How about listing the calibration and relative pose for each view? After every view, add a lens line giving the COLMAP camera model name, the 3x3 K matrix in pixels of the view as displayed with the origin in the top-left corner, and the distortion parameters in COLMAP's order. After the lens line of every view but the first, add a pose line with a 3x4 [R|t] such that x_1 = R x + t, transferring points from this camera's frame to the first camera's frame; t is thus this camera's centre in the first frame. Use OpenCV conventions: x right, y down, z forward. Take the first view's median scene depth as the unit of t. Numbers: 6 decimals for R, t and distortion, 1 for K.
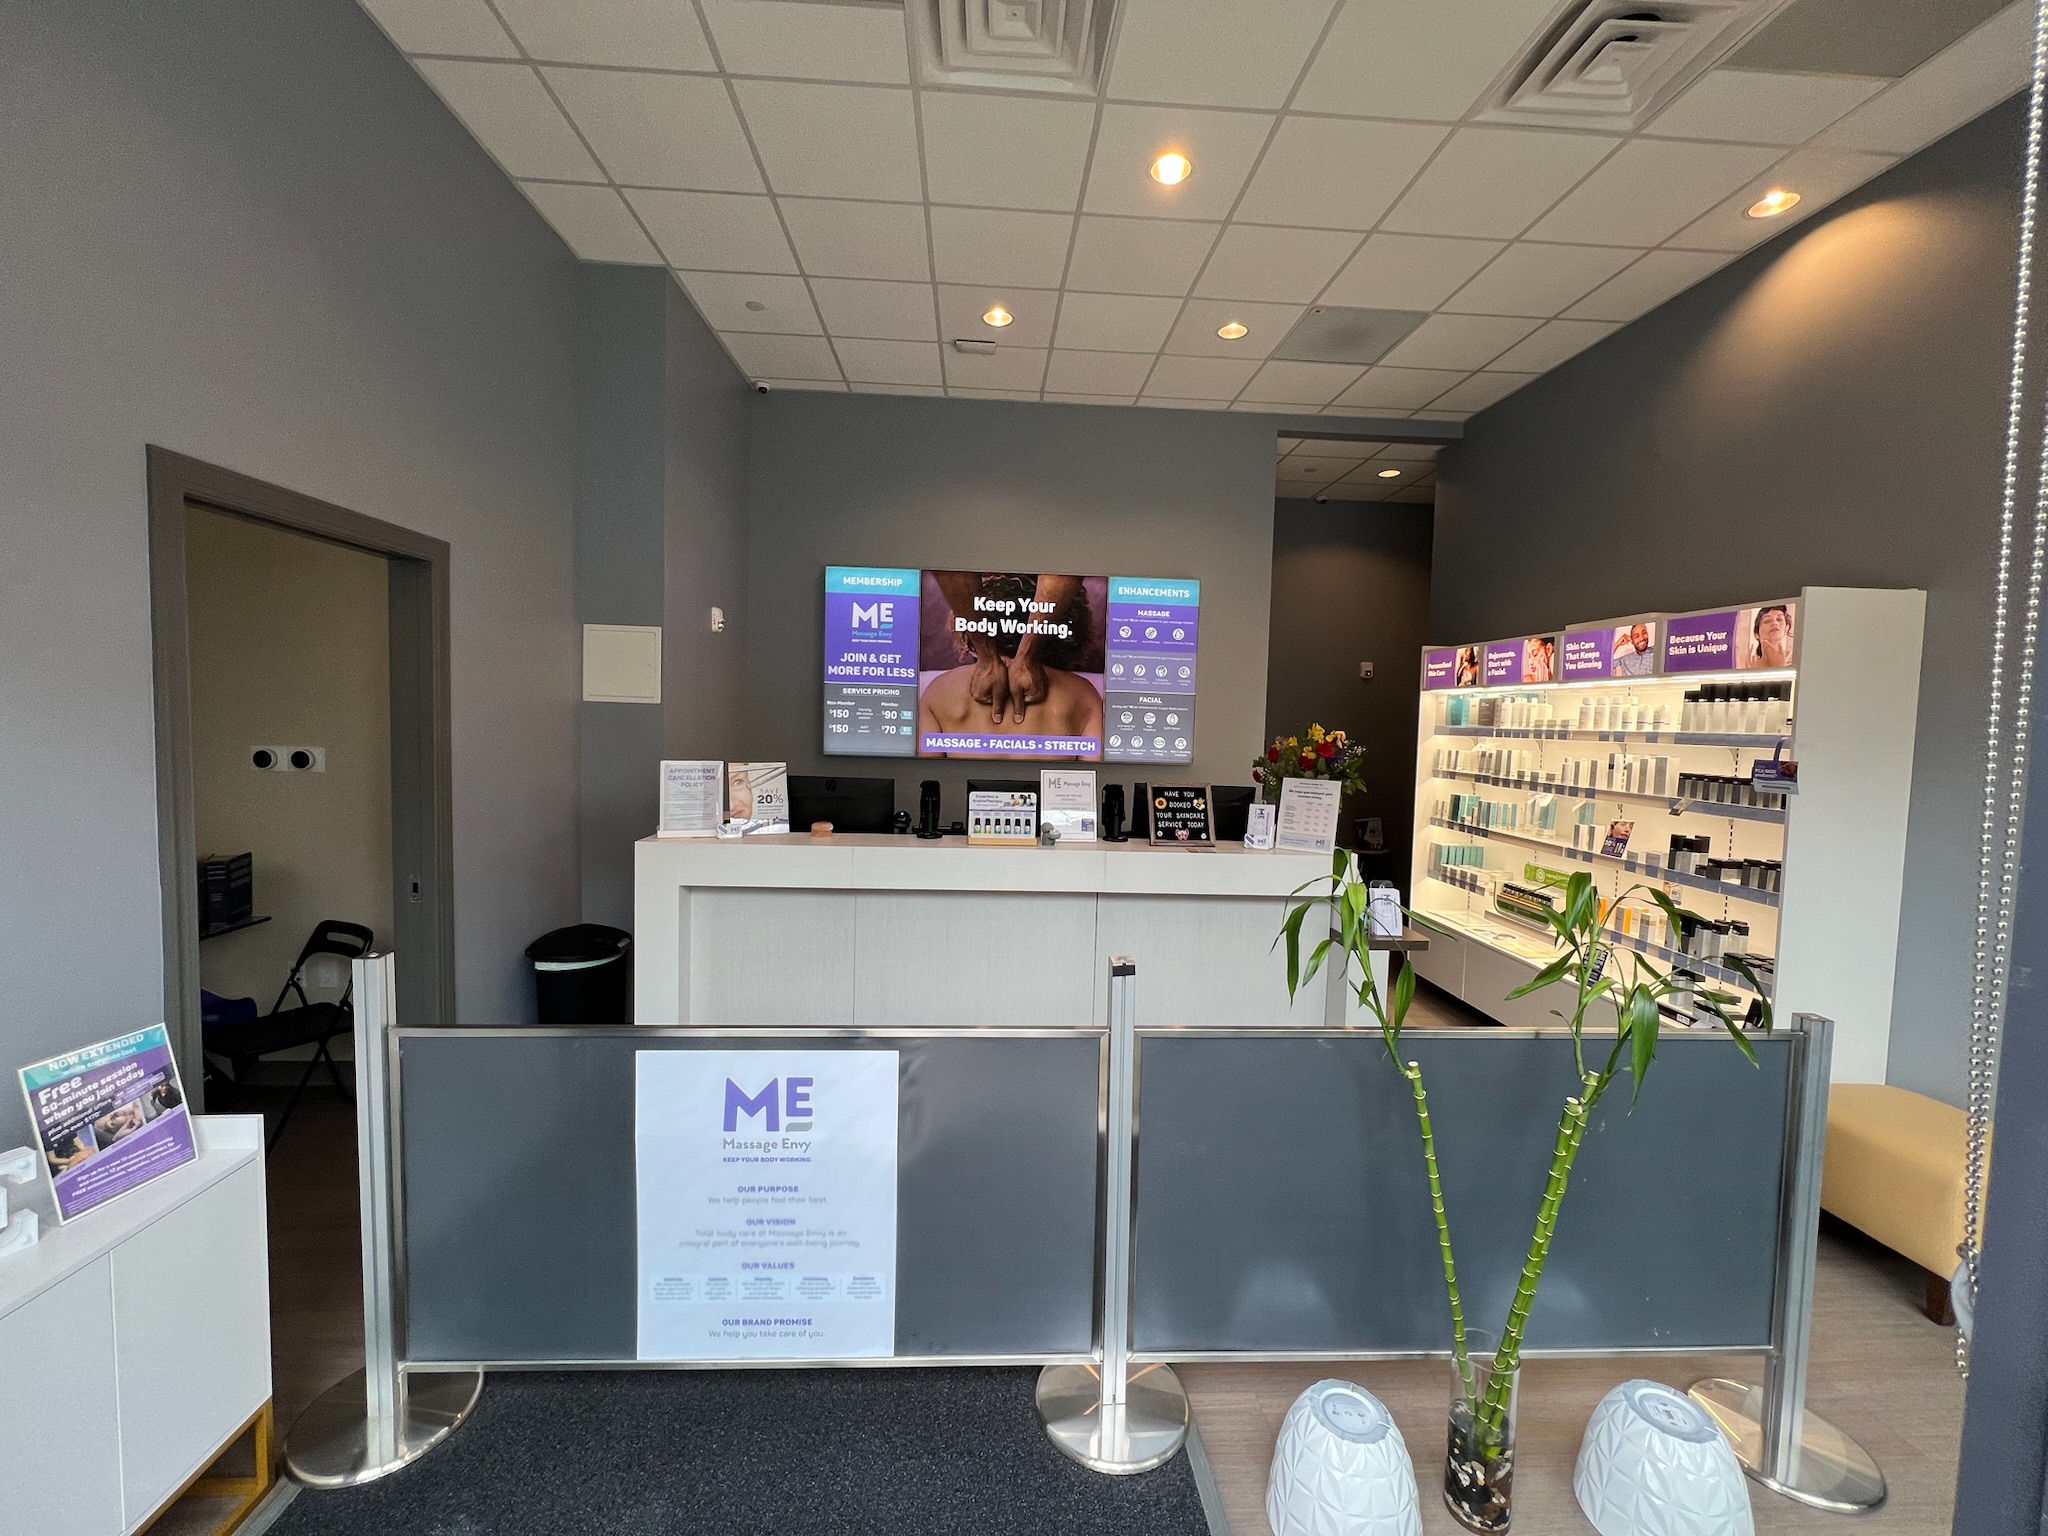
lens RADIAL K [[813.8, 0, 1021.3], [0, 813.8, 762.3], [0, 0, 1]] dist [-0.001707, 0.000011]
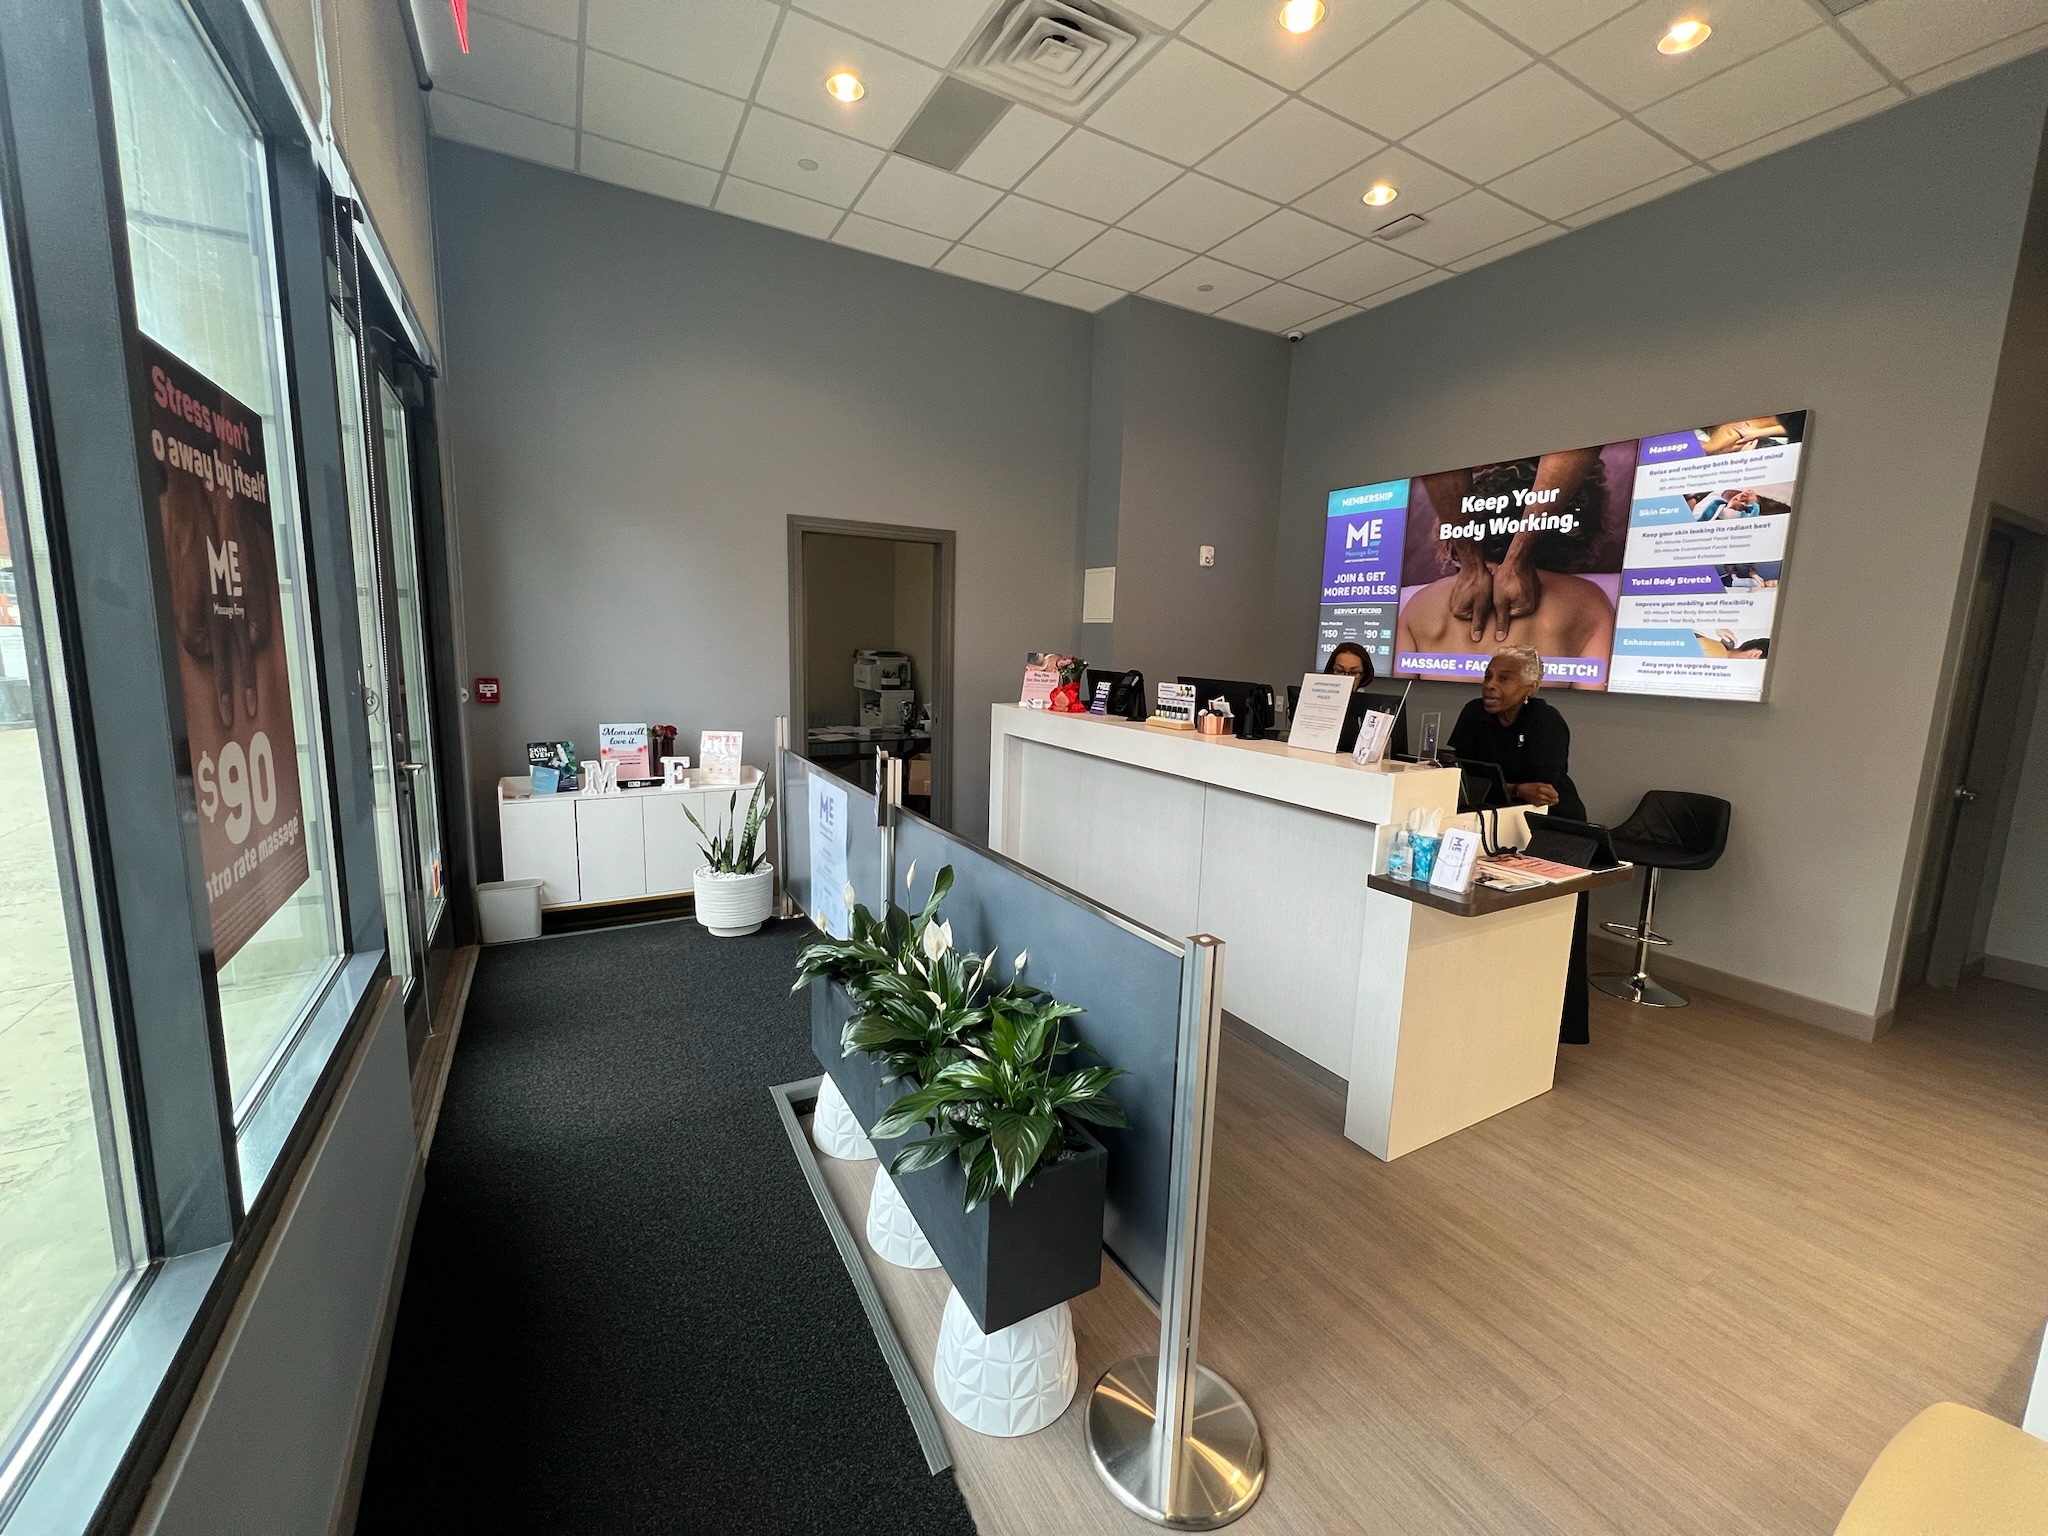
lens RADIAL K [[813.8, 0, 1016.4], [0, 813.8, 764.5], [0, 0, 1]] dist [-0.001707, 0.000011]
pose [[0.435037, 0.123568, -0.891893, 0.574991], [-0.069612, 0.992190, 0.103509, 0.028011], [0.897718, 0.017057, 0.440241, 0.184463]]
